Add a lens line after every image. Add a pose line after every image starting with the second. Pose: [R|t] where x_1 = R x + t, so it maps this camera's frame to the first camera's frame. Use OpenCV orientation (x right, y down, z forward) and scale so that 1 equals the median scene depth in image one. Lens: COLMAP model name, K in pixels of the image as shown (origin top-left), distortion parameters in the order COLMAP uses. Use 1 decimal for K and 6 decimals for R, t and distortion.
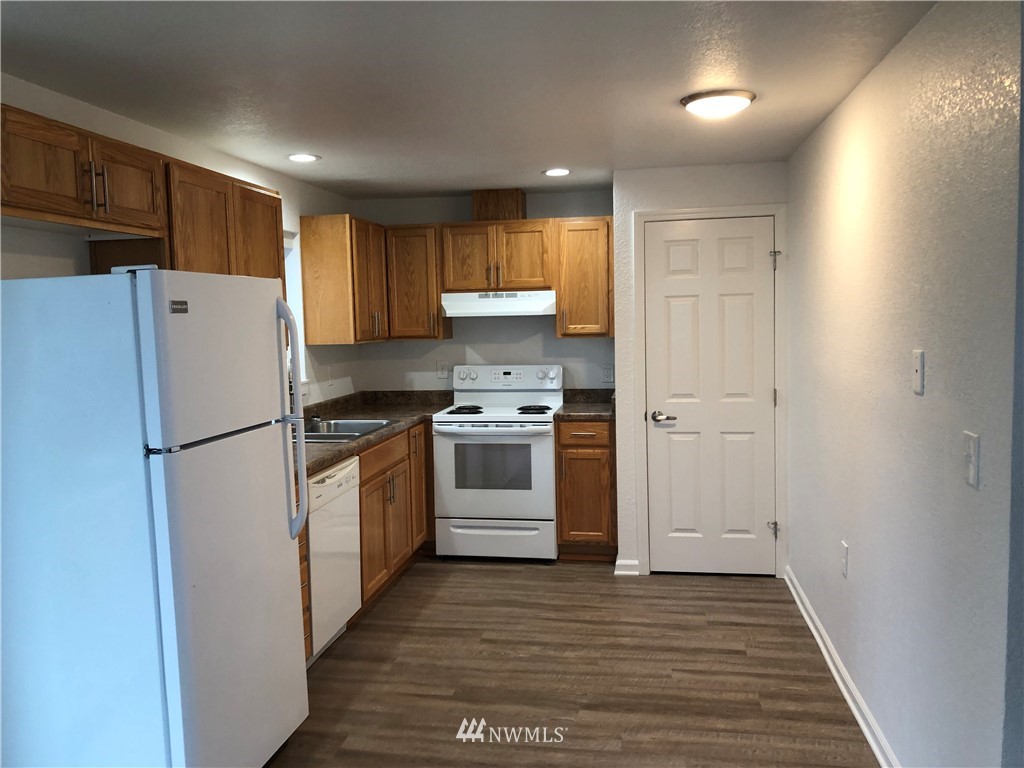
lens RADIAL K [[801.6, 0, 512.0], [0, 801.6, 384.0], [0, 0, 1]] dist [0.001233, 0.001044]
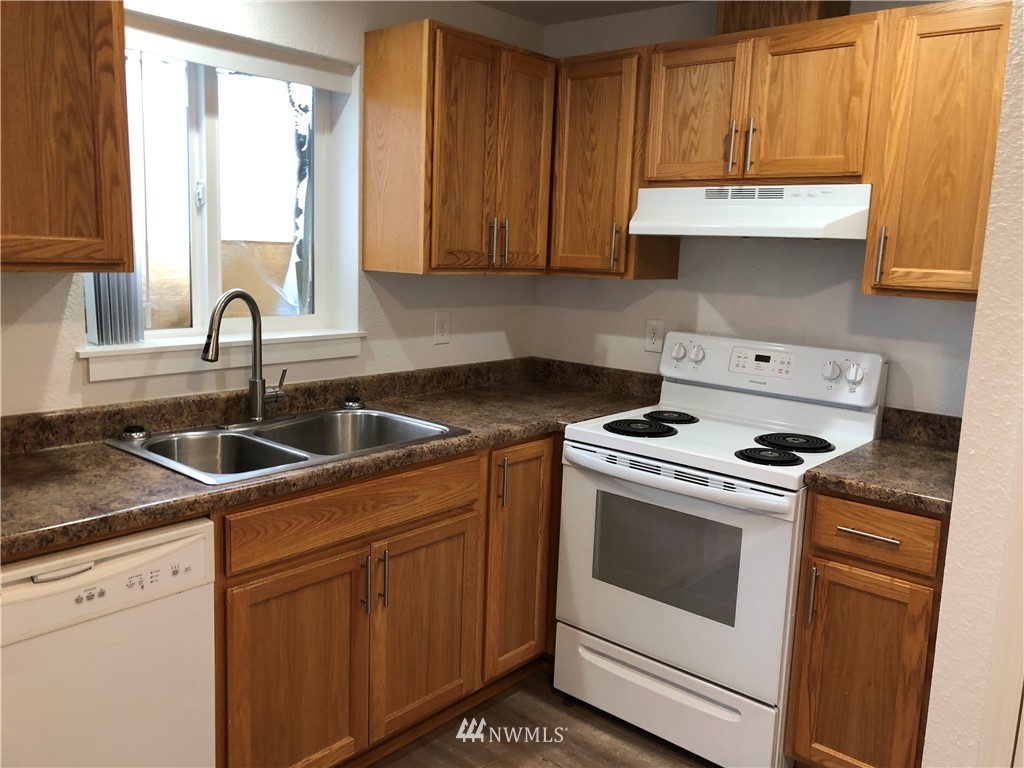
lens RADIAL K [[838.7, 0, 510.9], [0, 838.7, 377.8], [0, 0, 1]] dist [-0.002900, 0.005491]
pose [[0.853698, 0.133001, -0.503498, 0.128842], [-0.098459, 0.990621, 0.094737, -0.036906], [0.511376, -0.031303, 0.858787, 0.507902]]
